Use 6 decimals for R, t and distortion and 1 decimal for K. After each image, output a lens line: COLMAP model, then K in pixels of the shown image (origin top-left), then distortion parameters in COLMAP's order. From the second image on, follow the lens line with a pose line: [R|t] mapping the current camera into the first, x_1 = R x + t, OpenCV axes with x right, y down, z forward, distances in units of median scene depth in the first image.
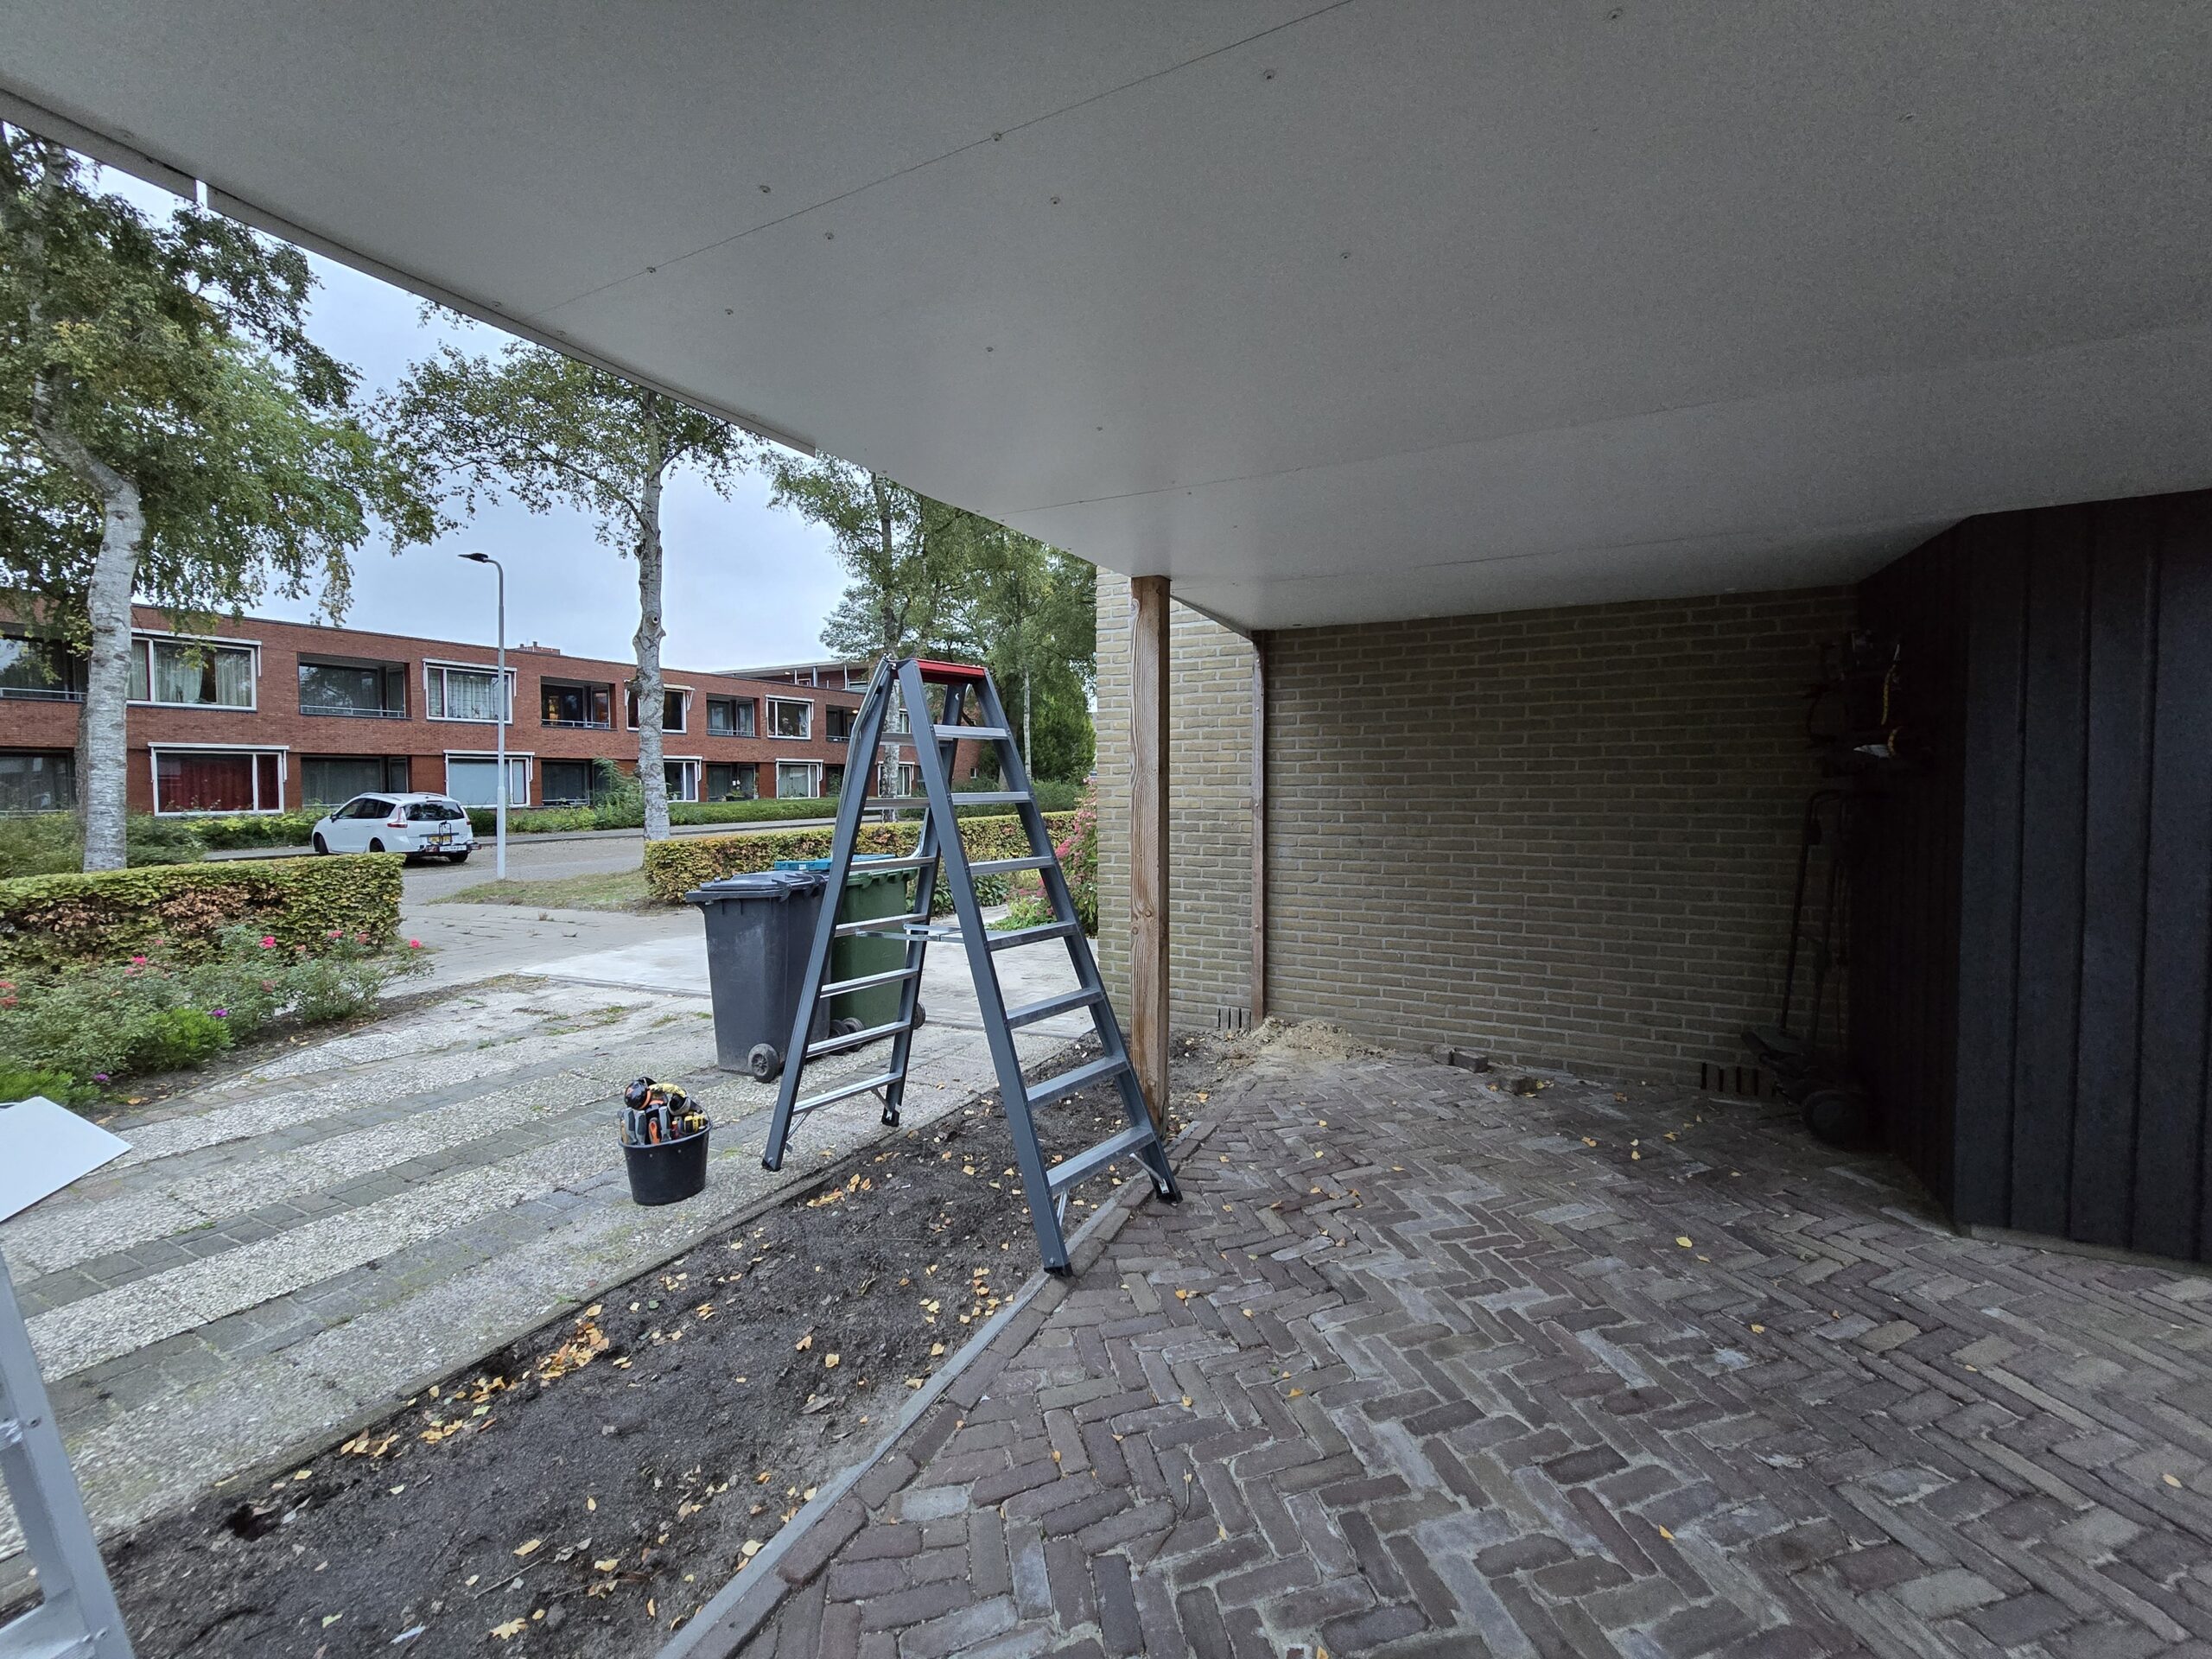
lens RADIAL K [[913.7, 0, 1112.6], [0, 913.7, 823.5], [0, 0, 1]] dist [-0.017029, 0.000005]
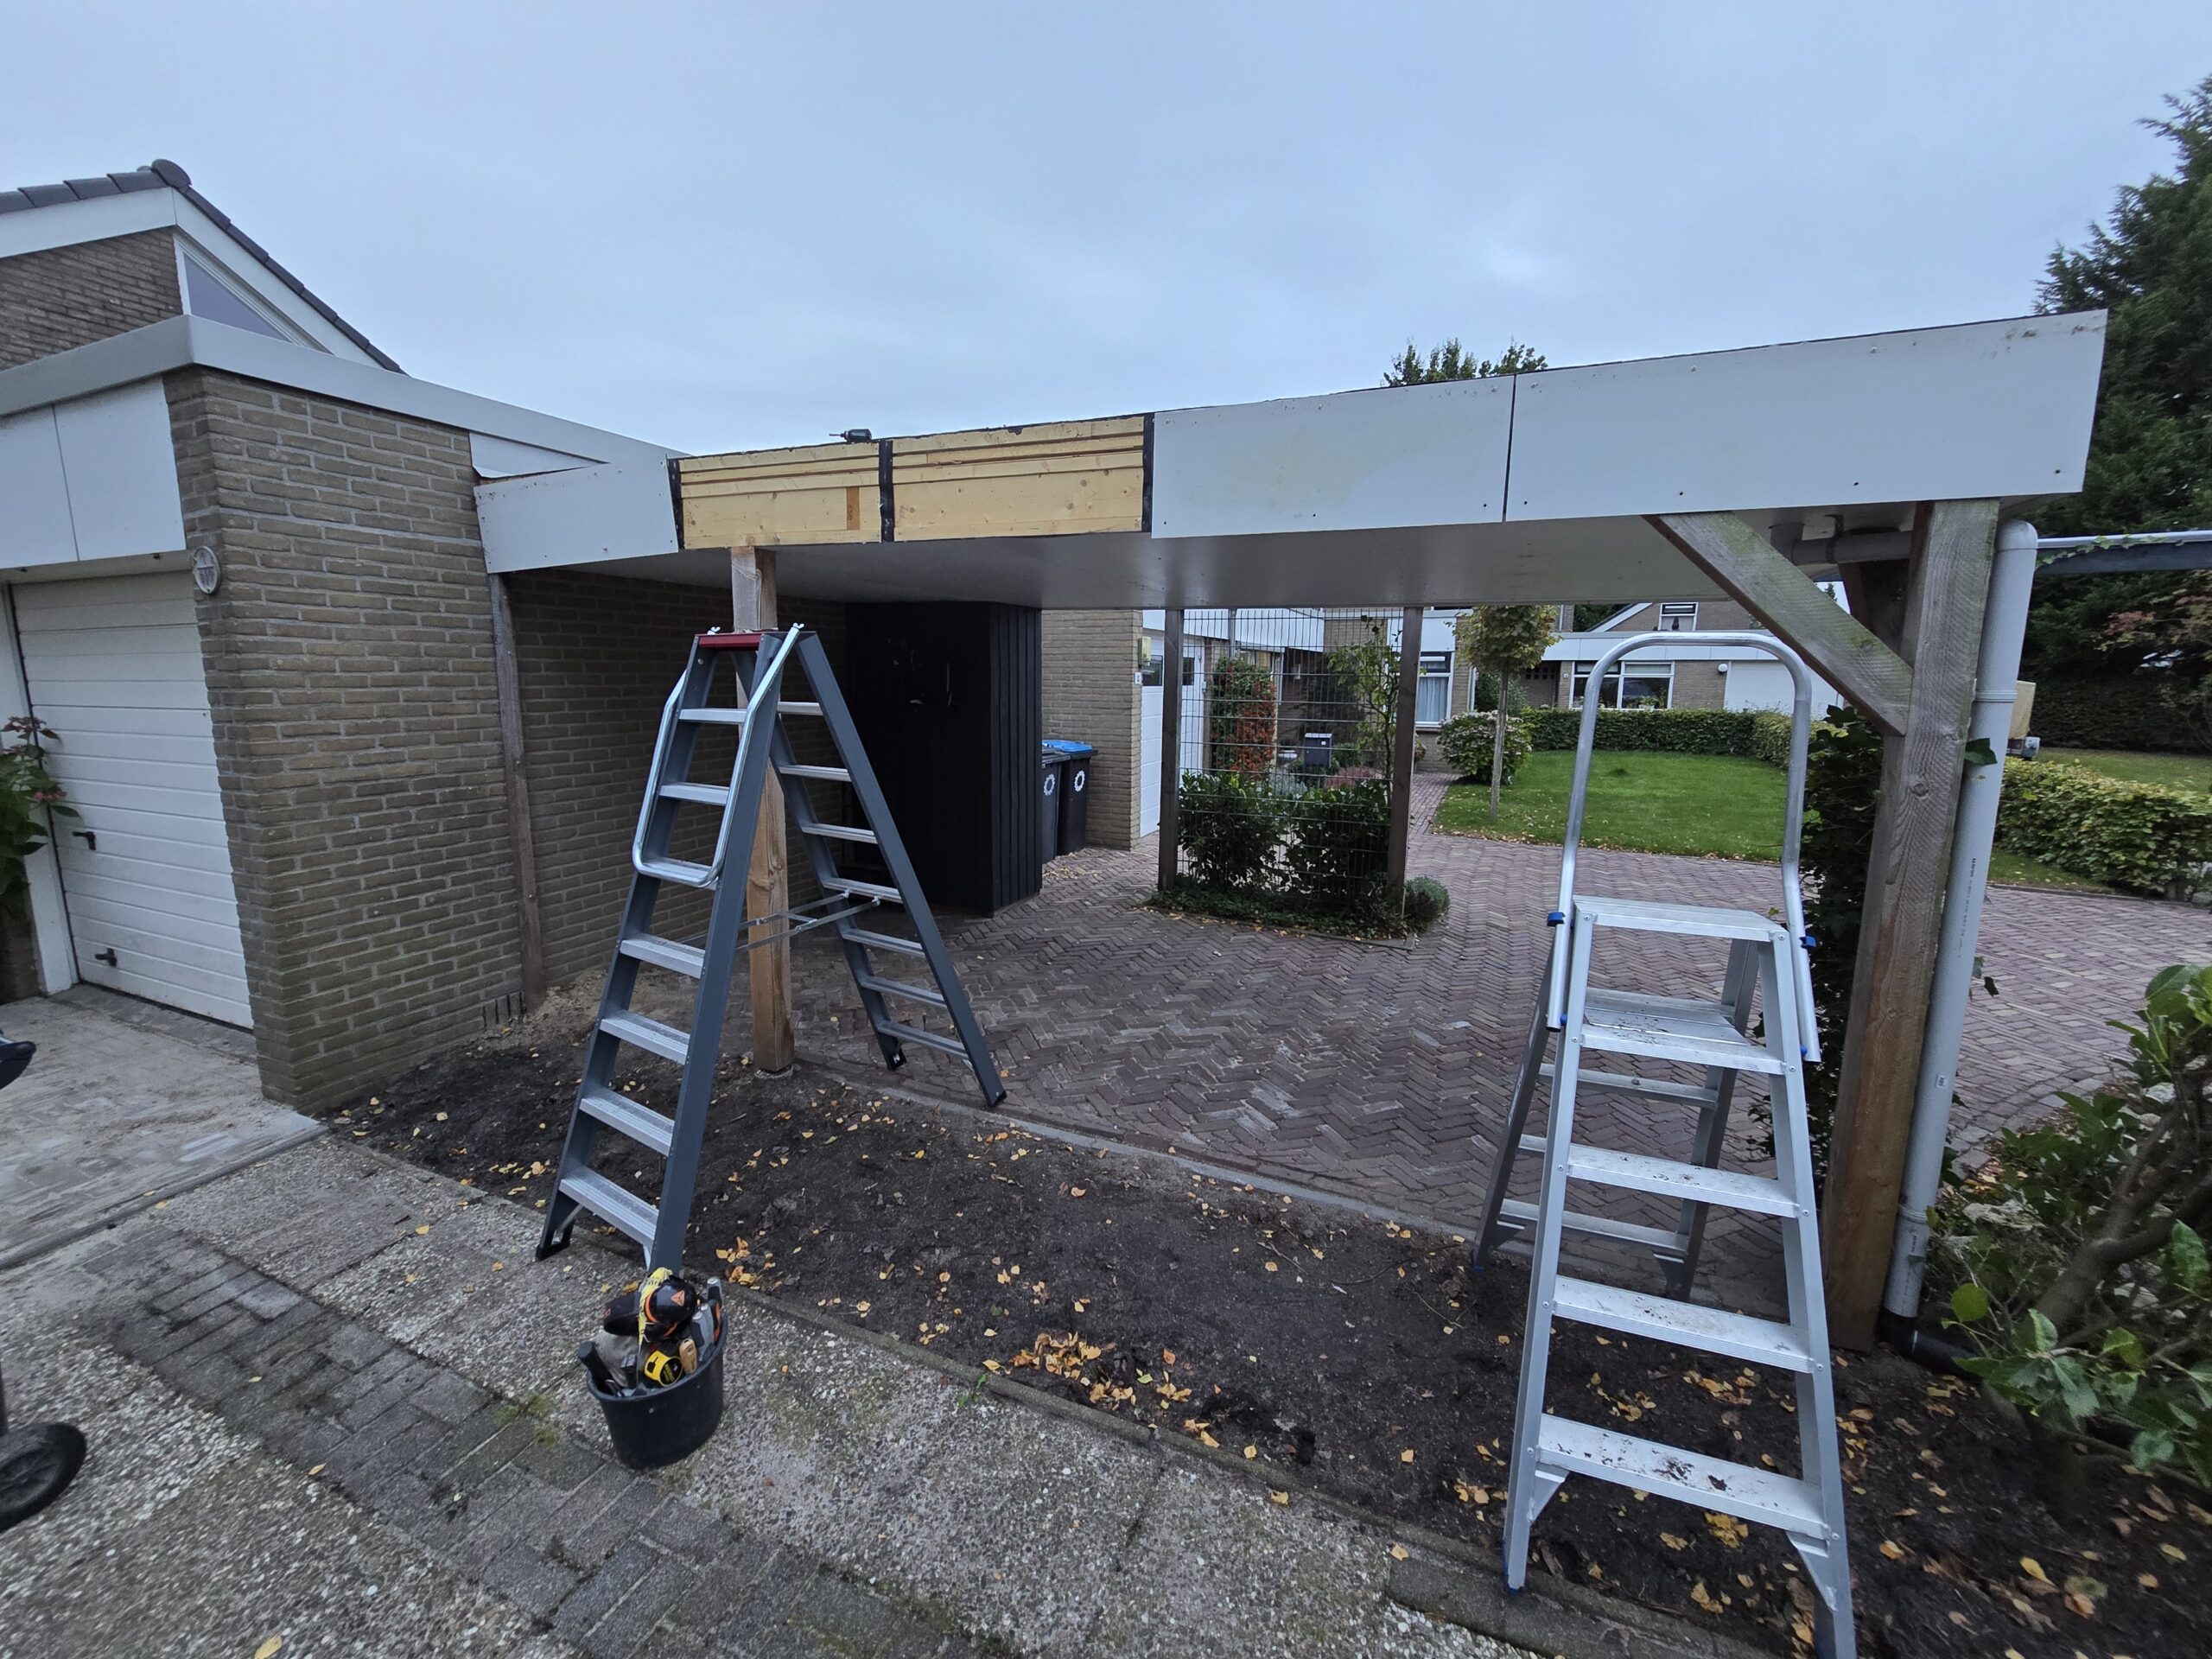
lens RADIAL K [[913.7, 0, 1100.8], [0, 913.7, 823.2], [0, 0, 1]] dist [-0.017029, 0.000005]
pose [[-0.073824, -0.155470, 0.985078, -0.741238], [0.038282, 0.986604, 0.158579, -0.077993], [-0.996536, 0.049418, -0.066883, 0.485746]]
